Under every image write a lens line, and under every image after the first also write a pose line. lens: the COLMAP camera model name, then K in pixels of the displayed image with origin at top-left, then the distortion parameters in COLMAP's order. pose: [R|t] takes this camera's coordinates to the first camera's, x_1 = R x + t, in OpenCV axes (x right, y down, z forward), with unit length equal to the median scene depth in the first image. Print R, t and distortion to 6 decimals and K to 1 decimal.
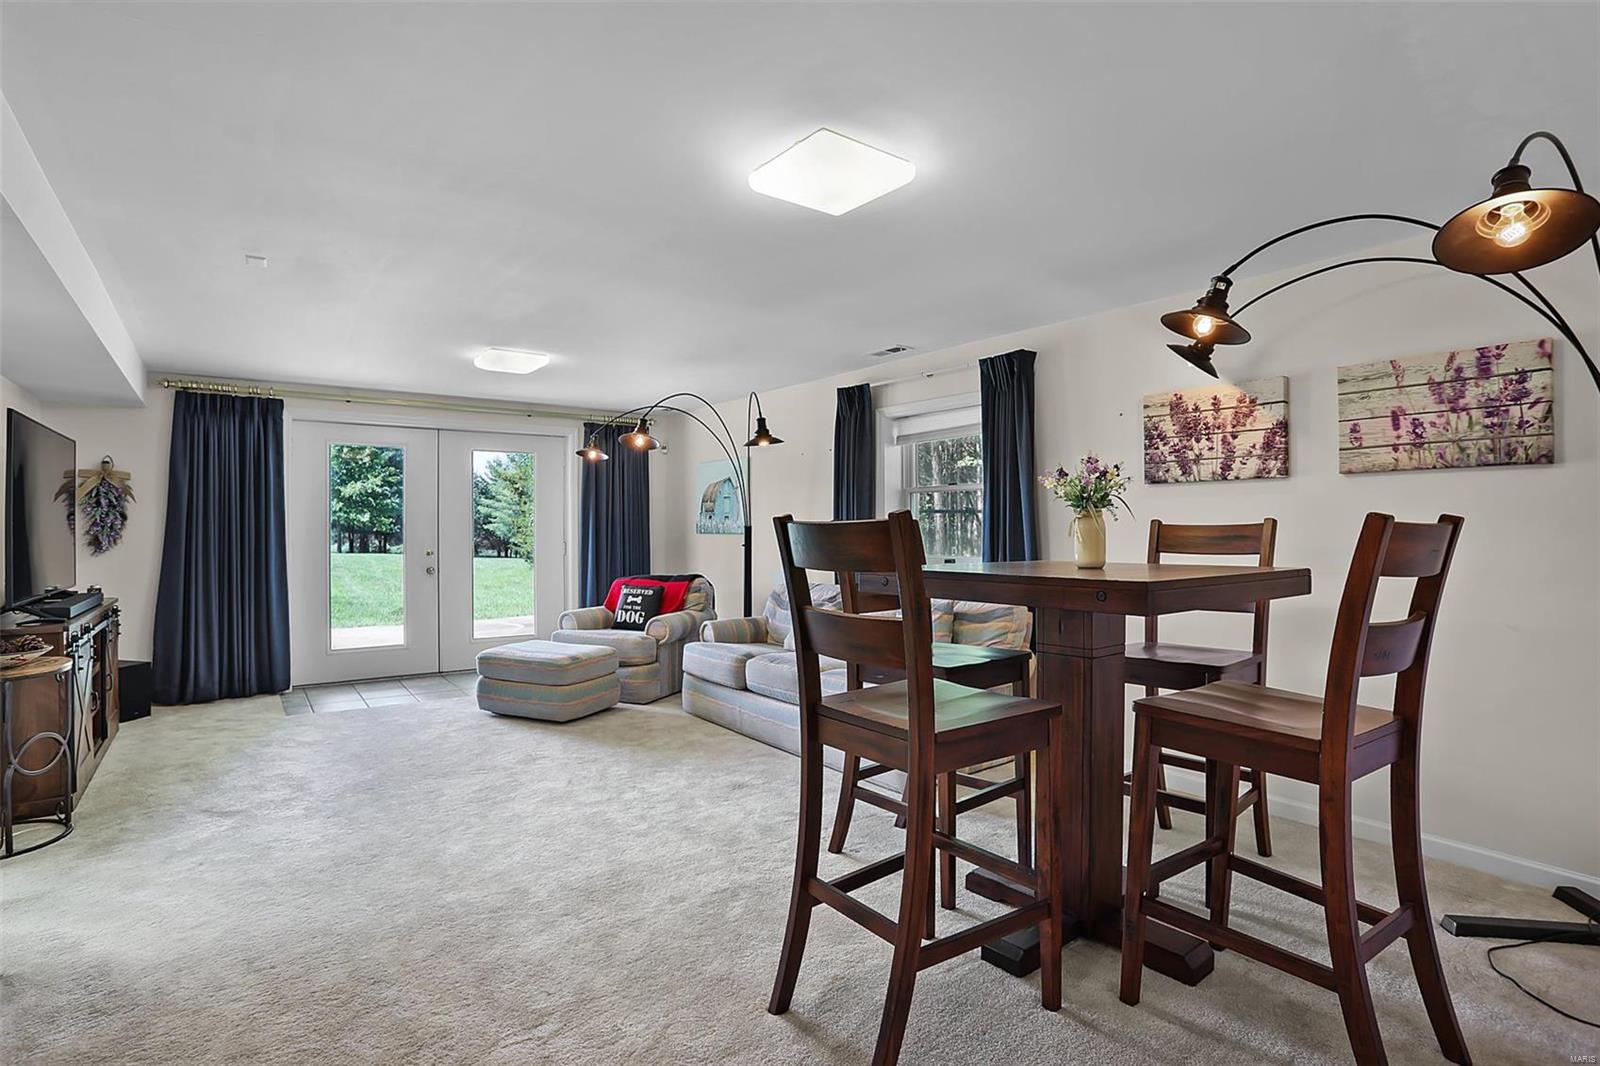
lens RADIAL K [[821.0, 0, 800.0], [0, 821.0, 533.0], [0, 0, 1]] dist [-0.000393, -0.000186]
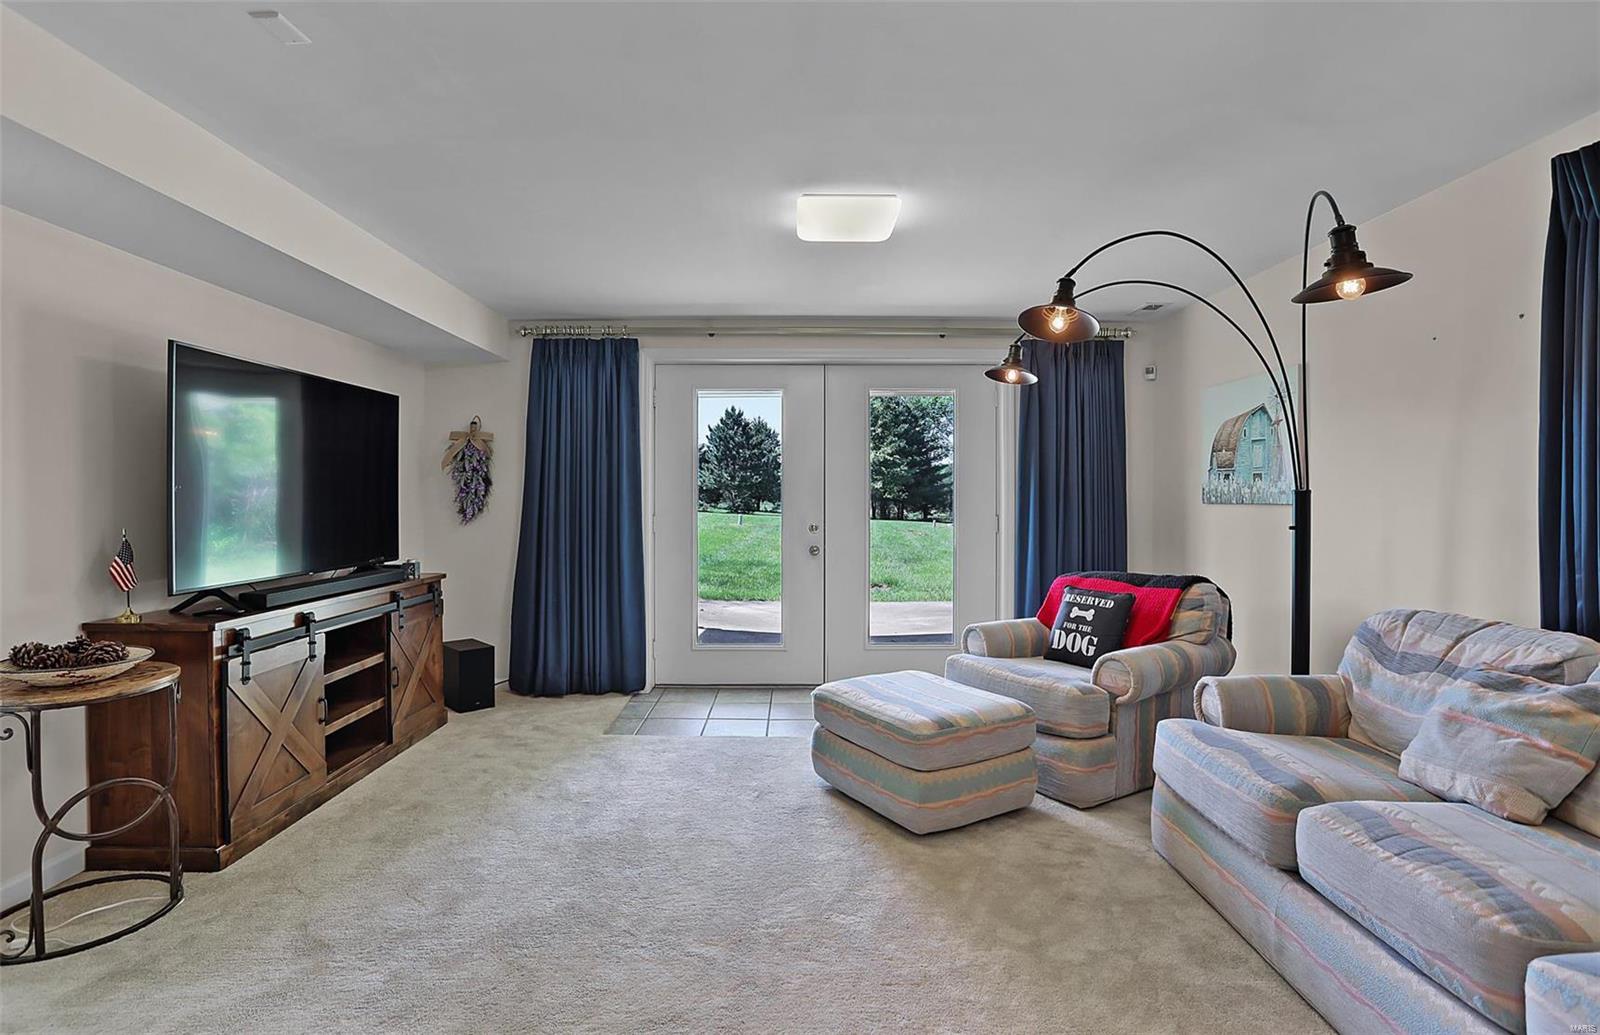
lens RADIAL K [[774.0, 0, 795.4], [0, 774.0, 497.9], [0, 0, 1]] dist [-0.072506, 0.028316]
pose [[0.798035, 0.001983, -0.602607, -0.035481], [-0.004467, 0.999987, -0.002625, -0.001189], [0.602594, 0.004787, 0.798033, 0.472065]]
